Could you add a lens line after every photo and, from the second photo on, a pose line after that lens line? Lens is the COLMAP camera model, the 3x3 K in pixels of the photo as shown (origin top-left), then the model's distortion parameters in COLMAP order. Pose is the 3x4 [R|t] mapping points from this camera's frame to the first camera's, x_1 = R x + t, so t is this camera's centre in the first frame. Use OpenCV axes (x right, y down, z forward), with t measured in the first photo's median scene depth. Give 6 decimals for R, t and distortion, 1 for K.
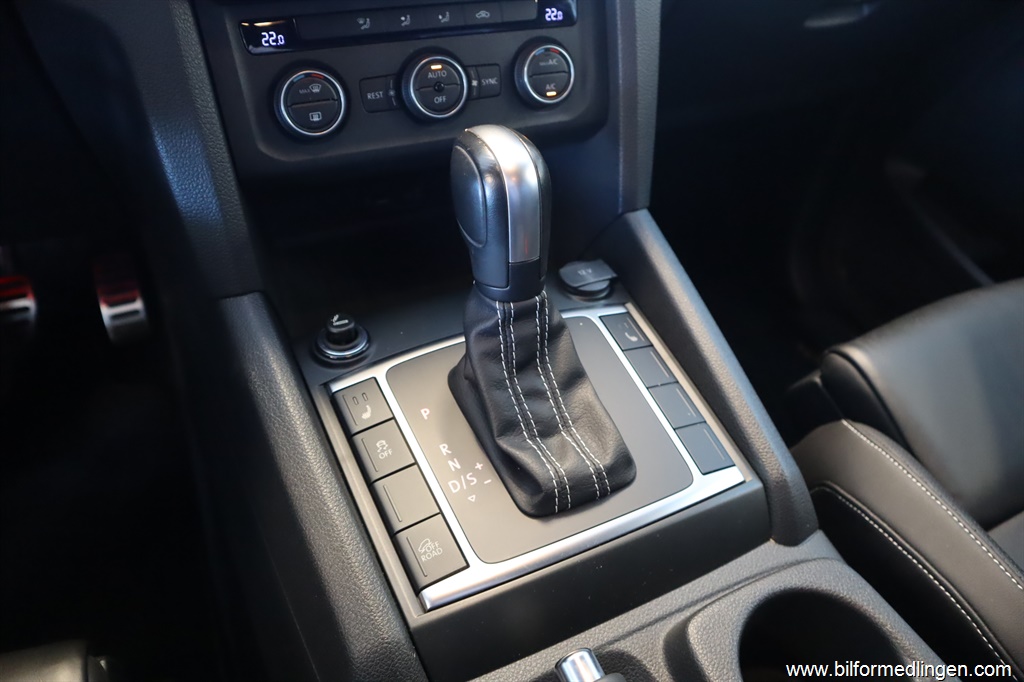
lens RADIAL K [[705.0, 0, 516.8], [0, 705.0, 343.0], [0, 0, 1]] dist [-0.110025, 0.059849]
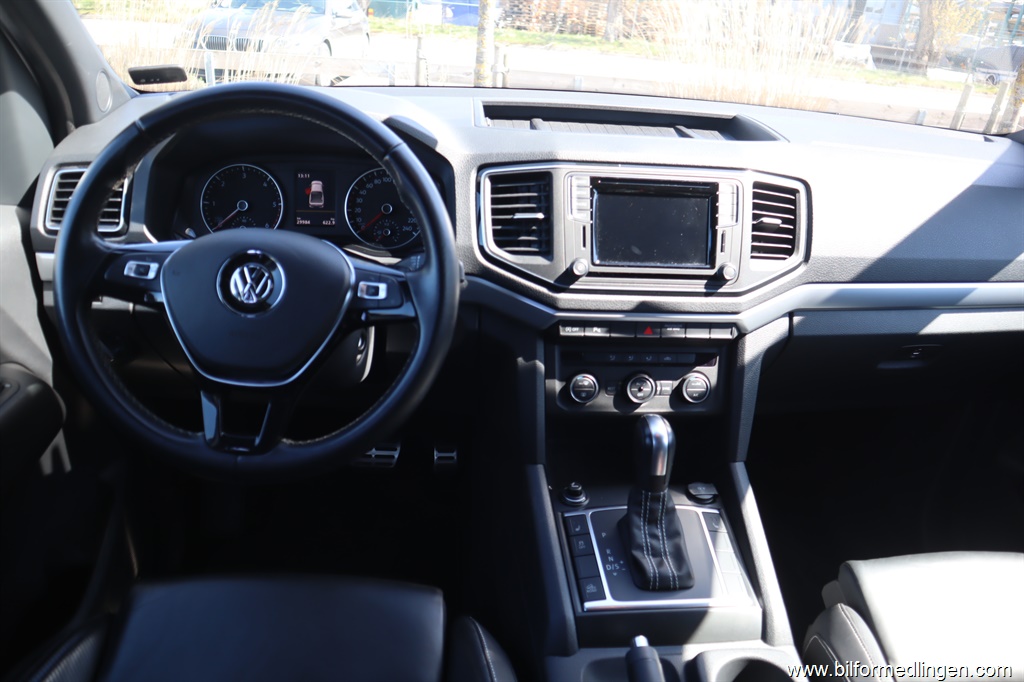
lens RADIAL K [[705.0, 0, 513.0], [0, 705.0, 342.2], [0, 0, 1]] dist [-0.110025, 0.059849]
pose [[0.927221, 0.145518, -0.345088, 0.256003], [-0.235100, 0.943416, -0.233869, 0.103552], [0.291529, 0.297978, 0.908966, -1.168030]]
